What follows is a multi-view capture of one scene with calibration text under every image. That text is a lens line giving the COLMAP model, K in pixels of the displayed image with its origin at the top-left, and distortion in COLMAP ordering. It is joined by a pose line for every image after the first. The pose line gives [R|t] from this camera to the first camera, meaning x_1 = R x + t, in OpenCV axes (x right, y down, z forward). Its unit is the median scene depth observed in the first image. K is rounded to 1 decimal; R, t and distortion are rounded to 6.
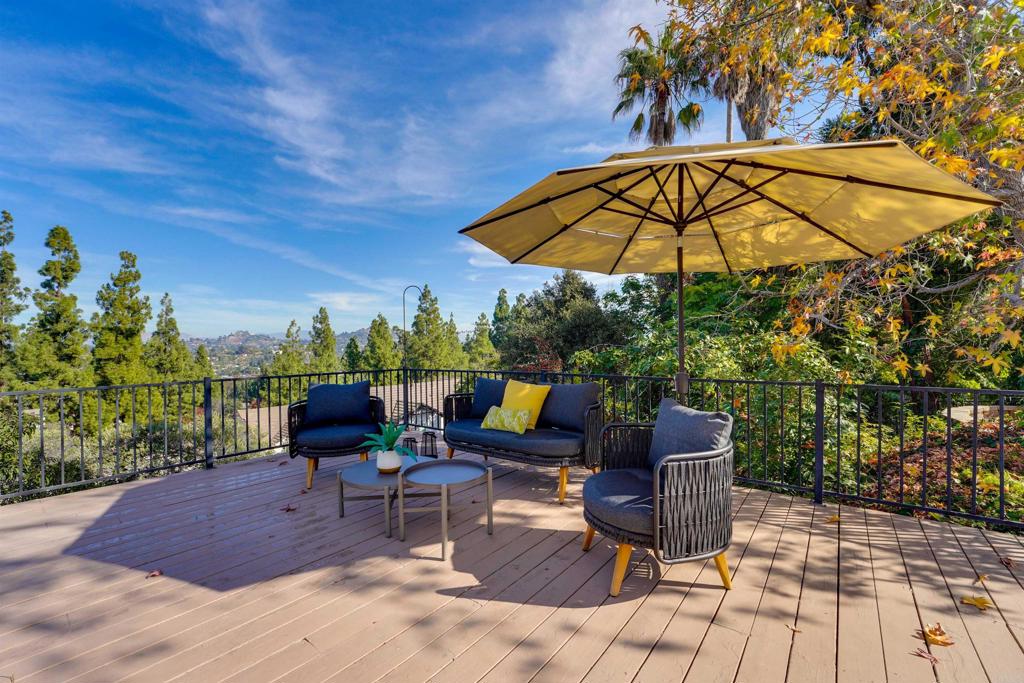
lens RADIAL K [[419.2, 0, 511.4], [0, 419.2, 343.6], [0, 0, 1]] dist [-0.018151, -0.000047]
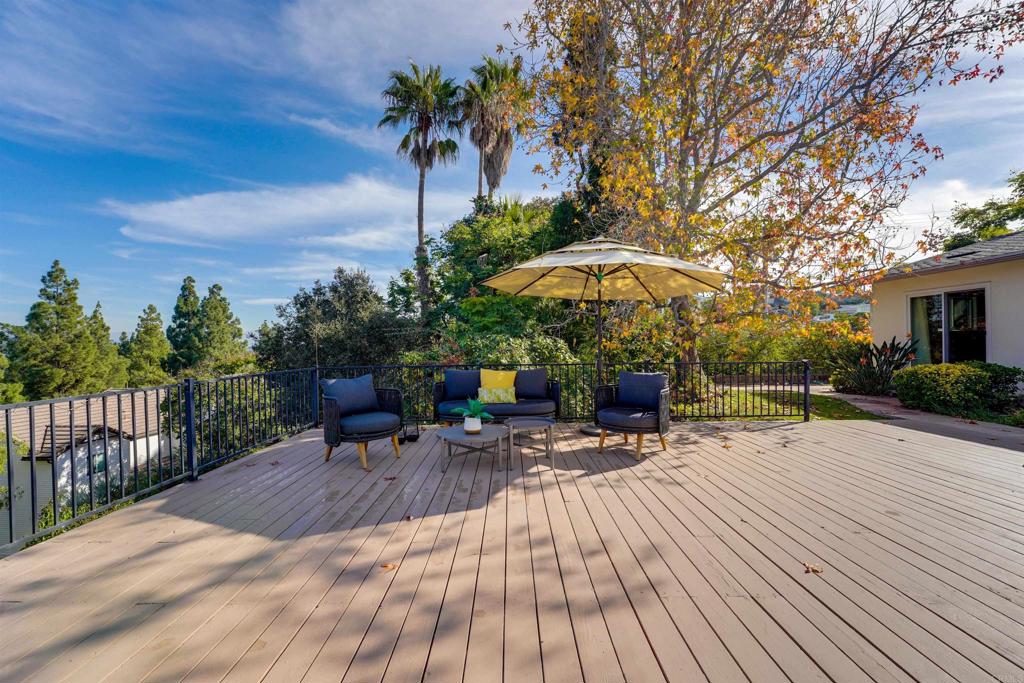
lens RADIAL K [[419.2, 0, 511.4], [0, 419.2, 343.6], [0, 0, 1]] dist [-0.018151, -0.000047]
pose [[0.780001, 0.001916, 0.625776, -0.064369], [0.000011, 0.999995, -0.003076, 0.000586], [-0.625779, 0.002406, 0.779997, -0.010231]]
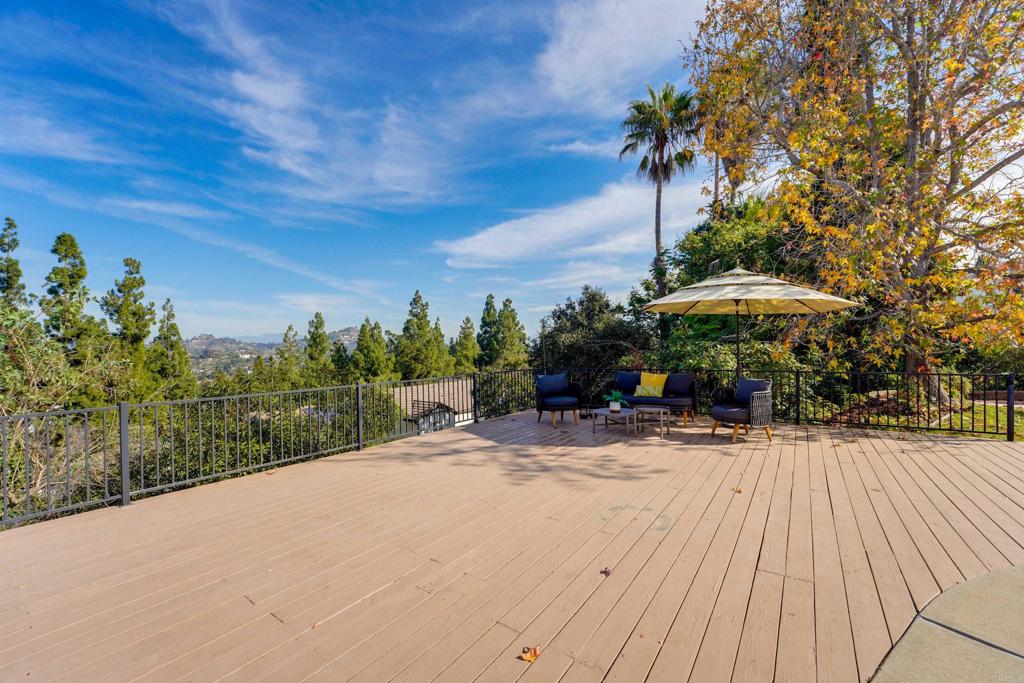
lens RADIAL K [[423.1, 0, 505.6], [0, 423.1, 339.9], [0, 0, 1]] dist [-0.014248, 0.000337]
pose [[0.998872, -0.002488, 0.047423, -0.058939], [0.003230, 0.999873, -0.015577, -0.002675], [-0.047378, 0.015712, 0.998753, -0.074015]]
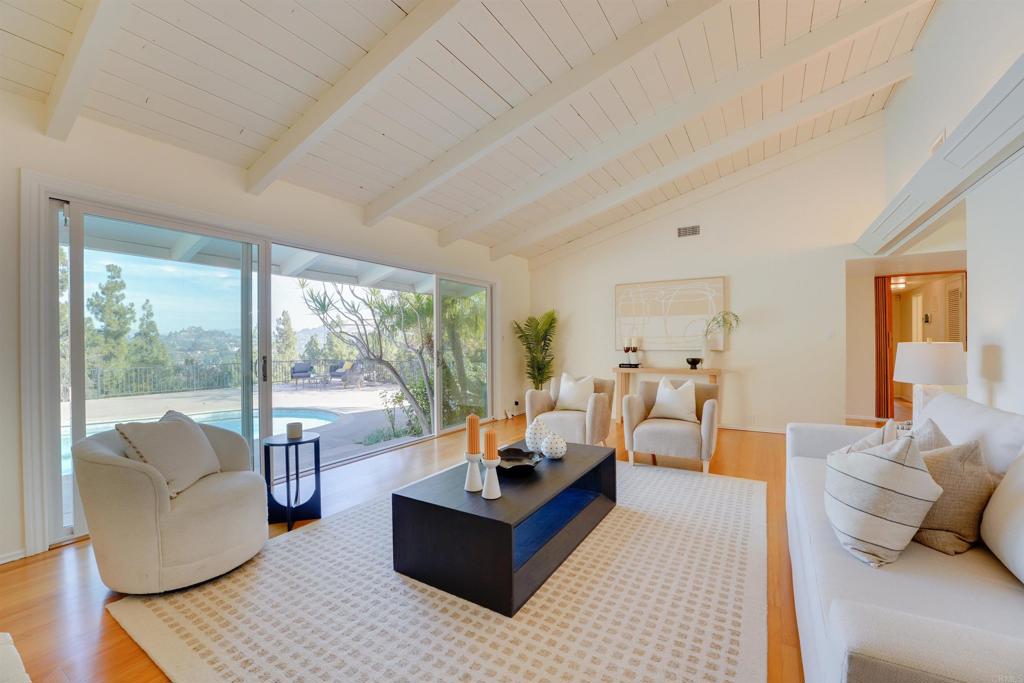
lens RADIAL K [[419.2, 0, 511.4], [0, 419.2, 343.6], [0, 0, 1]] dist [-0.018151, -0.000047]
pose [[0.996882, 0.000501, 0.078911, 0.105925], [-0.001159, 0.999965, 0.008289, -0.009861], [-0.078904, -0.008355, 0.996847, -0.262913]]
